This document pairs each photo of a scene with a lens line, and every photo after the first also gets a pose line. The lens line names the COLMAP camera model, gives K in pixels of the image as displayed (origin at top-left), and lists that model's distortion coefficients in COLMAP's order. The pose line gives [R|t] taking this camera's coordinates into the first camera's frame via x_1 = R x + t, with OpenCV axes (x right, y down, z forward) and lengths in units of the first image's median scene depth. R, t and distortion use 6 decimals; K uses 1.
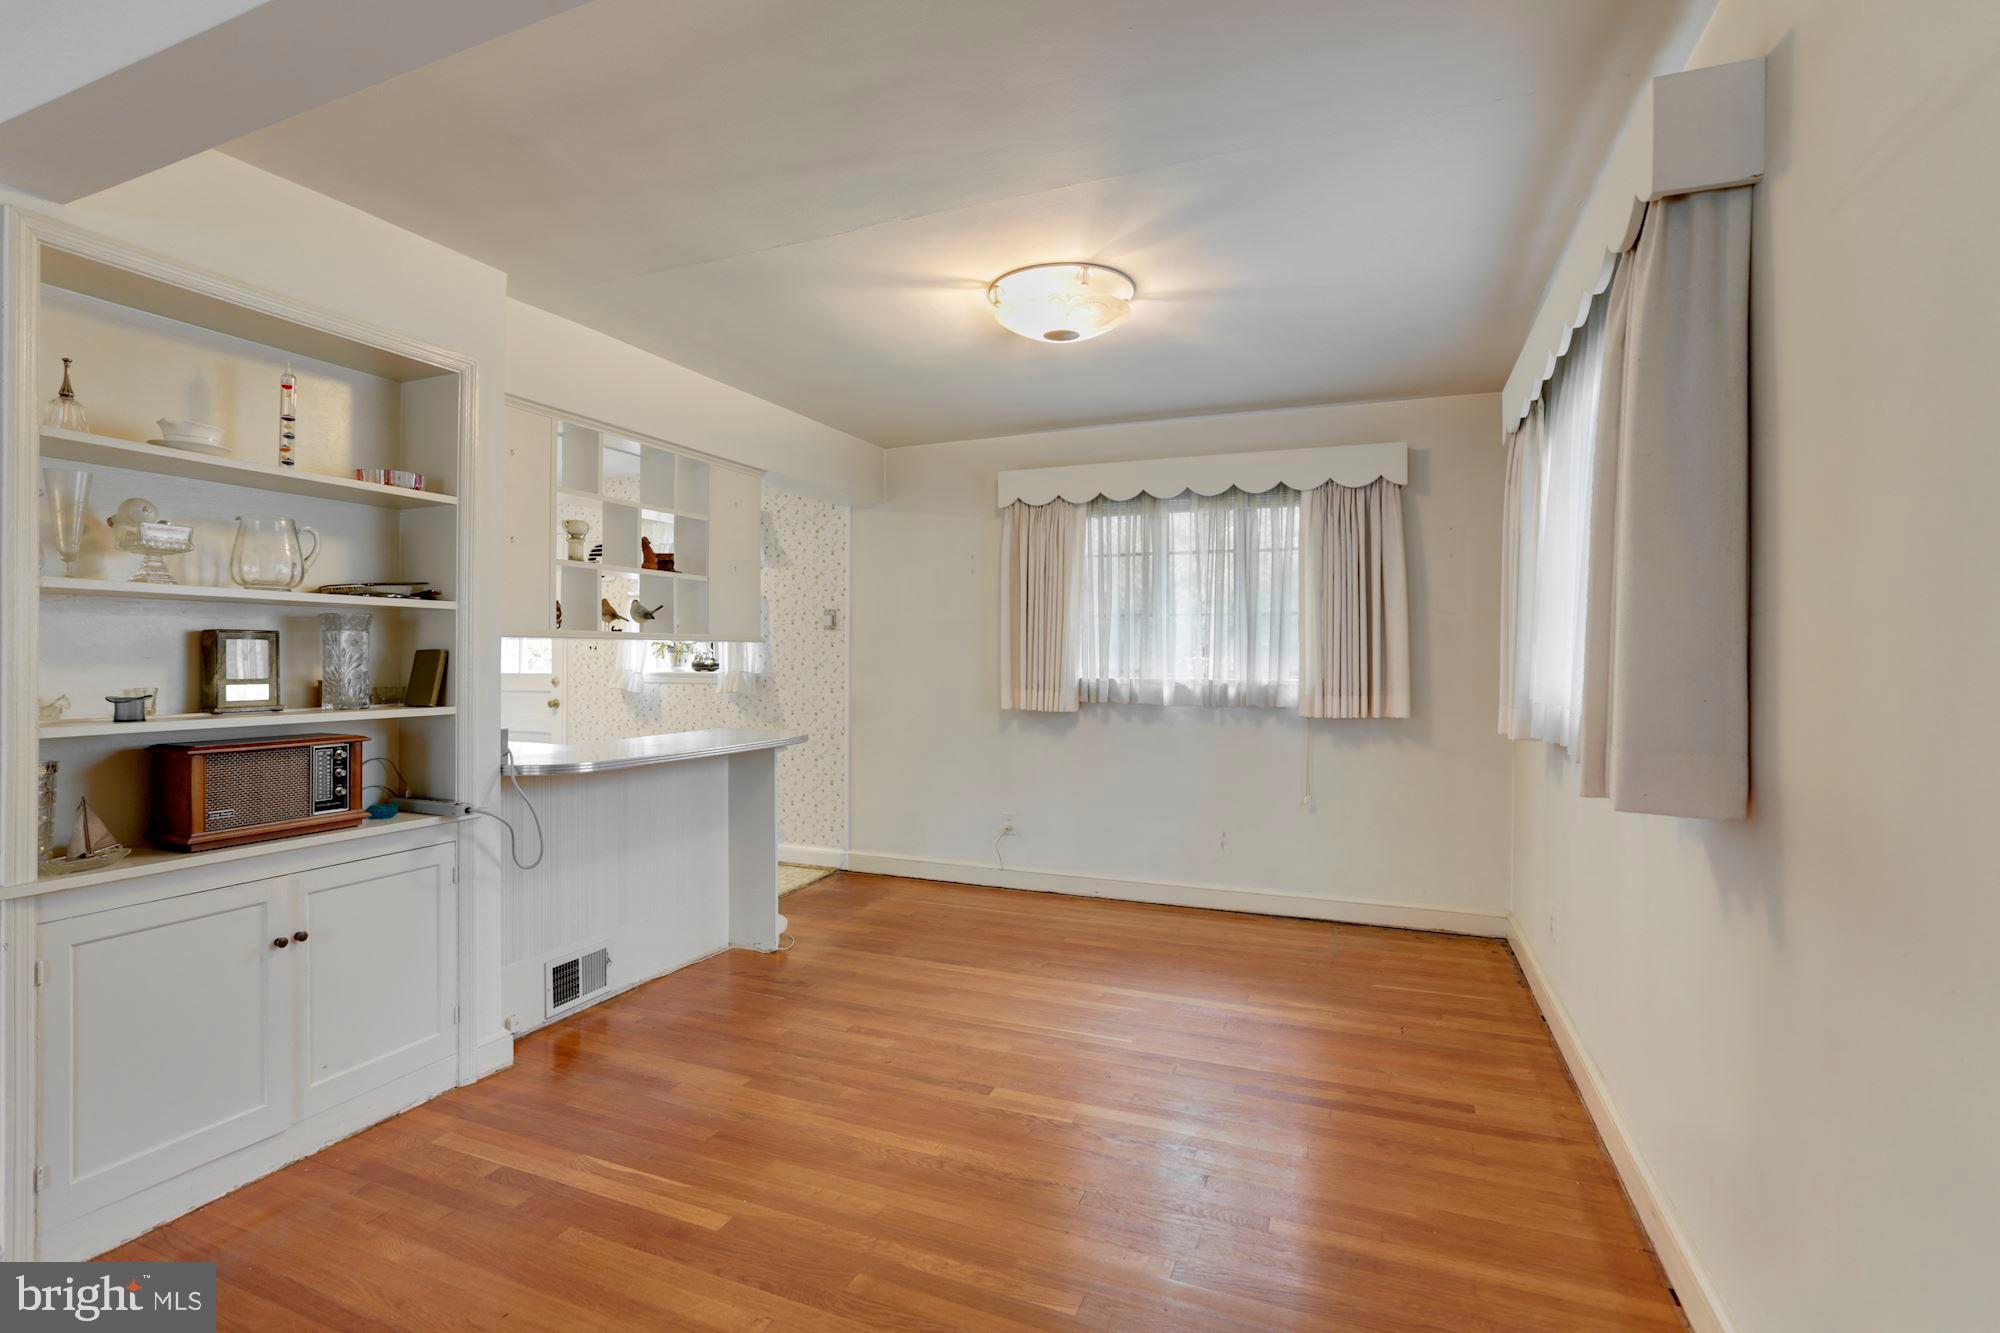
lens RADIAL K [[928.7, 0, 993.8], [0, 928.7, 654.8], [0, 0, 1]] dist [-0.022420, 0.016869]
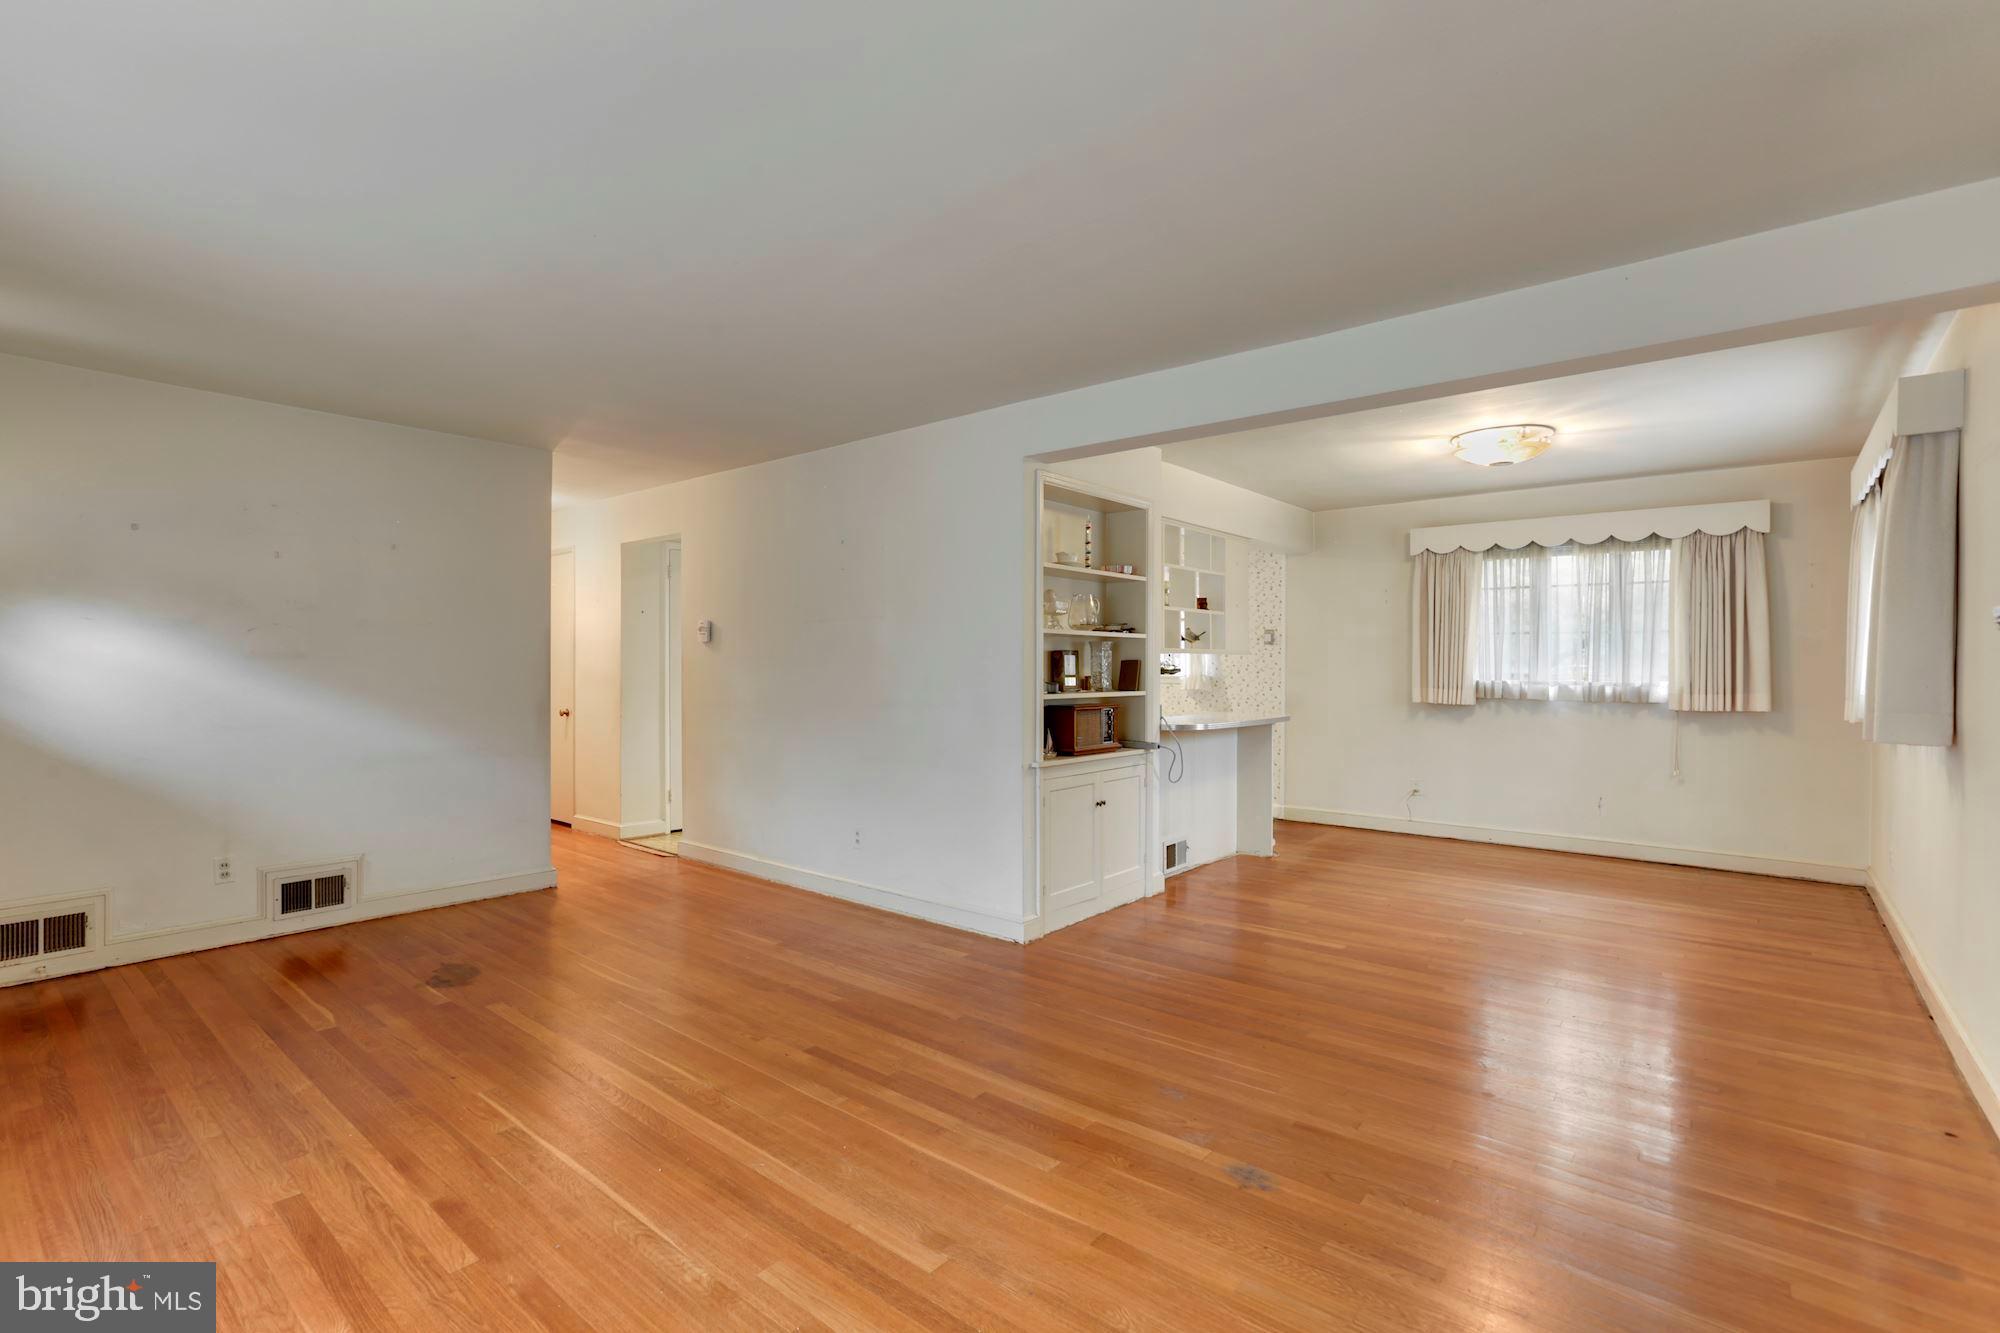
lens RADIAL K [[928.7, 0, 980.9], [0, 928.7, 664.3], [0, 0, 1]] dist [-0.022420, 0.016869]
pose [[0.954175, 0.001659, -0.299245, -0.221312], [-0.000867, 0.999996, 0.002778, -0.001103], [0.299248, -0.002391, 0.954172, -0.567021]]
